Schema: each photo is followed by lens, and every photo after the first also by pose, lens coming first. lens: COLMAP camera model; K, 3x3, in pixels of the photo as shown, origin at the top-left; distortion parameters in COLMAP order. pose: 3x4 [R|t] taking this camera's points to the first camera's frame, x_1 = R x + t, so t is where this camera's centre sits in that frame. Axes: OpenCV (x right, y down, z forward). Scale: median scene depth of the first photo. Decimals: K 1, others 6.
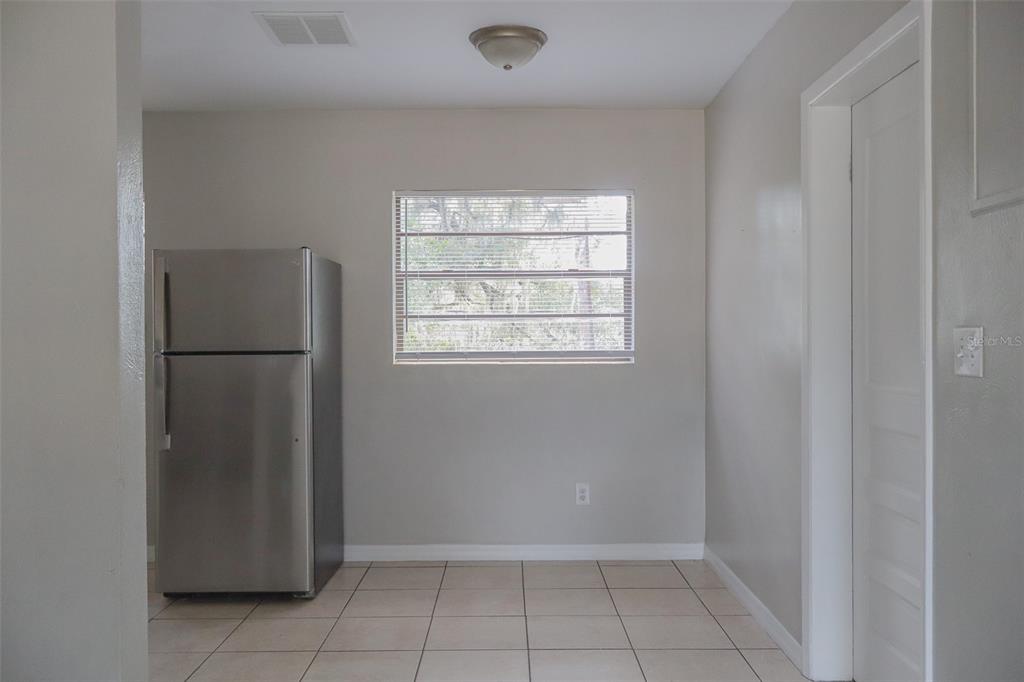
lens RADIAL K [[856.7, 0, 512.6], [0, 856.7, 341.3], [0, 0, 1]] dist [0.001575, -0.023170]
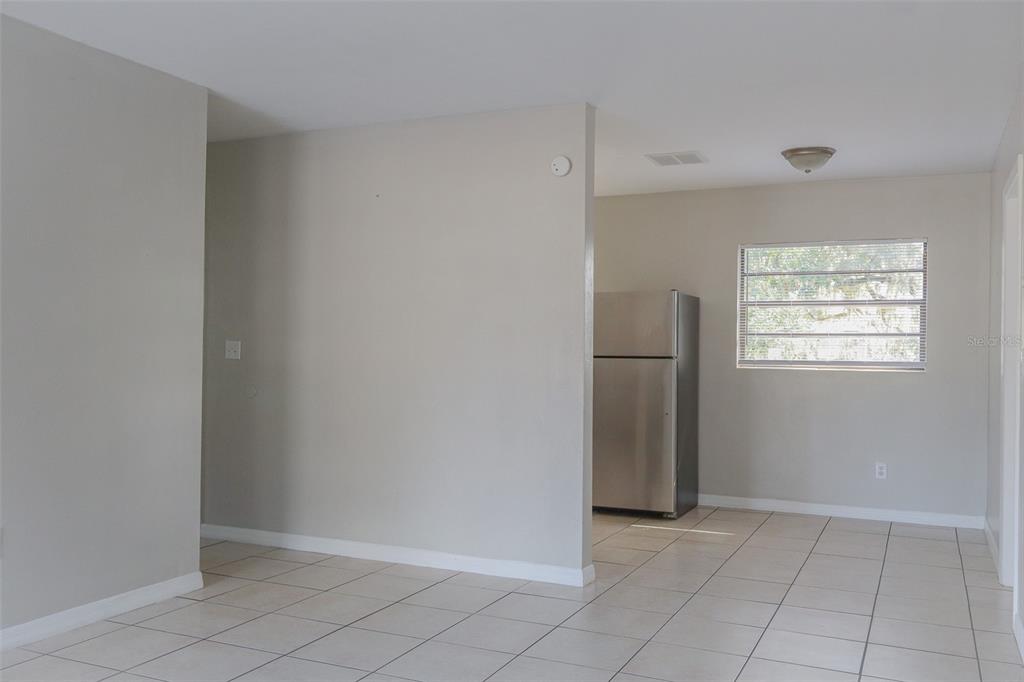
lens RADIAL K [[893.9, 0, 504.5], [0, 893.9, 334.8], [0, 0, 1]] dist [0.003950, -0.009606]
pose [[0.903027, 0.011732, -0.429425, 0.147872], [-0.017597, 0.999798, -0.009692, -0.006616], [0.429224, 0.016309, 0.903051, -0.495408]]
